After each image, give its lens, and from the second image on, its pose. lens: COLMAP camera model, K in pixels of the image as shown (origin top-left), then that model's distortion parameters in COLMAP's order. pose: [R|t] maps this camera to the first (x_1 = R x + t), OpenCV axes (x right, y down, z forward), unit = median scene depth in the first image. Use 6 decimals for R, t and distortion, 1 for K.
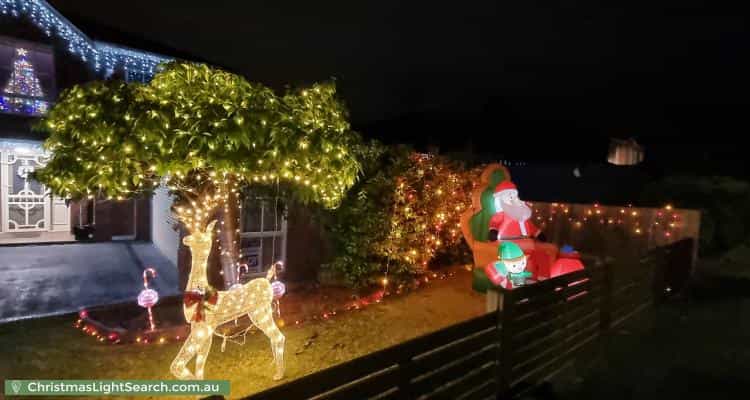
lens RADIAL K [[366.9, 0, 372.7], [0, 366.9, 202.3], [0, 0, 1]] dist [0.002508, 0.000866]
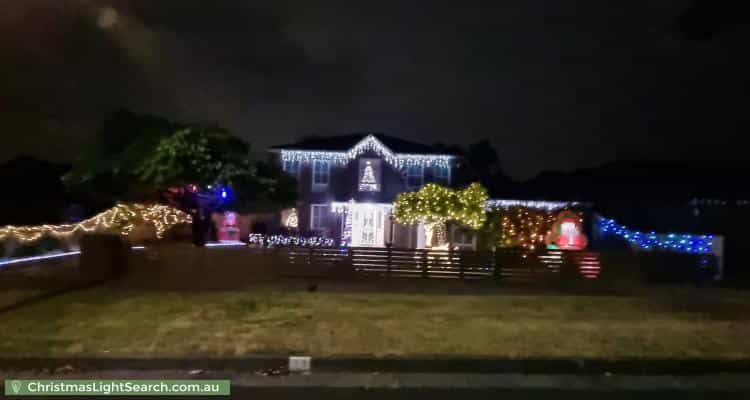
lens RADIAL K [[366.9, 0, 372.7], [0, 366.9, 202.3], [0, 0, 1]] dist [0.002508, 0.000866]
pose [[0.791995, -0.035057, -0.609520, 0.416484], [-0.032577, 0.994501, -0.099529, 0.048964], [0.609658, 0.098683, 0.786498, -0.716318]]
